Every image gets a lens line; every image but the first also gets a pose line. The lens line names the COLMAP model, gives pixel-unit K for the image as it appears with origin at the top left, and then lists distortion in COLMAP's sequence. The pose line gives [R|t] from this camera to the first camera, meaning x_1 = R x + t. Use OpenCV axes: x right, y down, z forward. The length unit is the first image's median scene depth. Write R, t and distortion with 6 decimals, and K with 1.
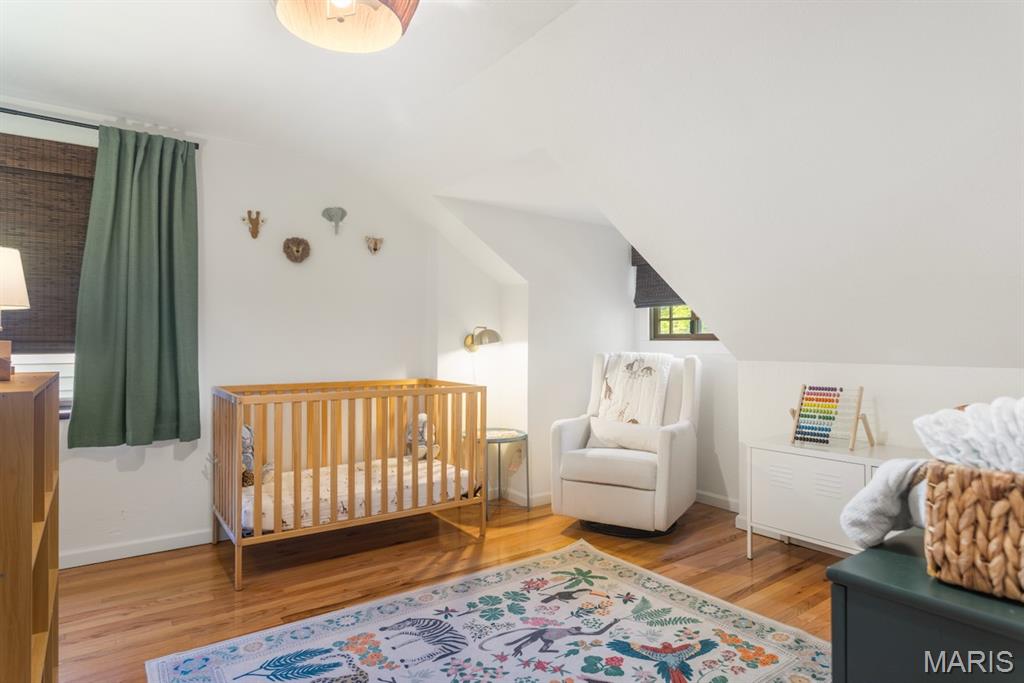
lens RADIAL K [[571.6, 0, 513.0], [0, 571.6, 340.4], [0, 0, 1]] dist [-0.007963, 0.000195]
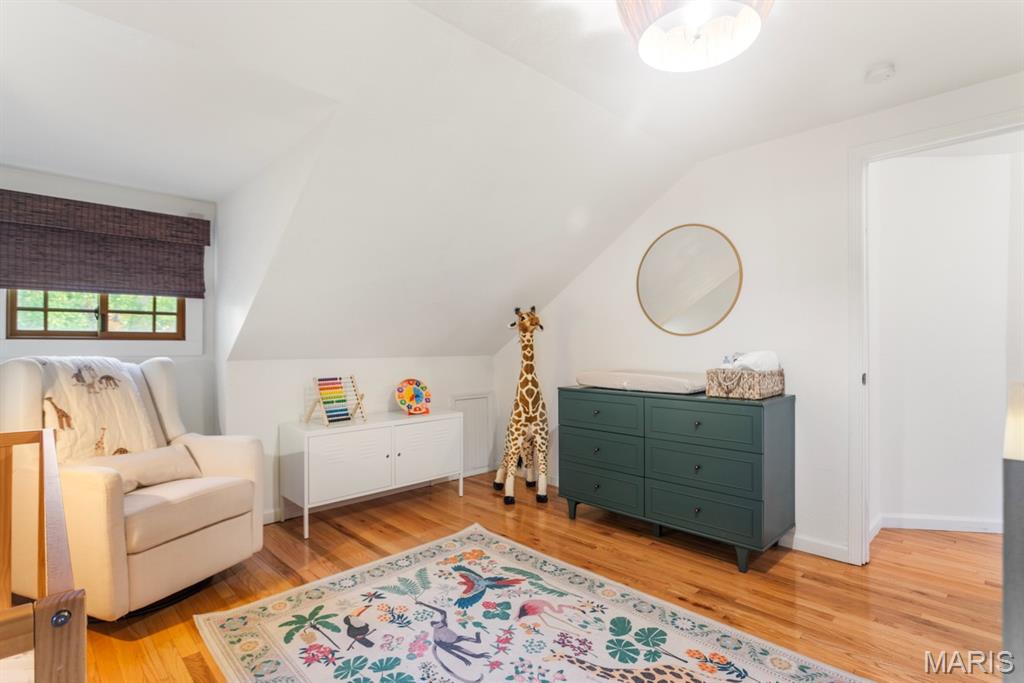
lens RADIAL K [[500.8, 0, 504.4], [0, 500.8, 344.7], [0, 0, 1]] dist [-0.009498, 0.000665]
pose [[-0.134385, 0.000208, 0.990929, -0.574966], [-0.002384, 0.999997, -0.000534, 0.007749], [-0.990926, -0.002434, -0.134384, 0.731610]]
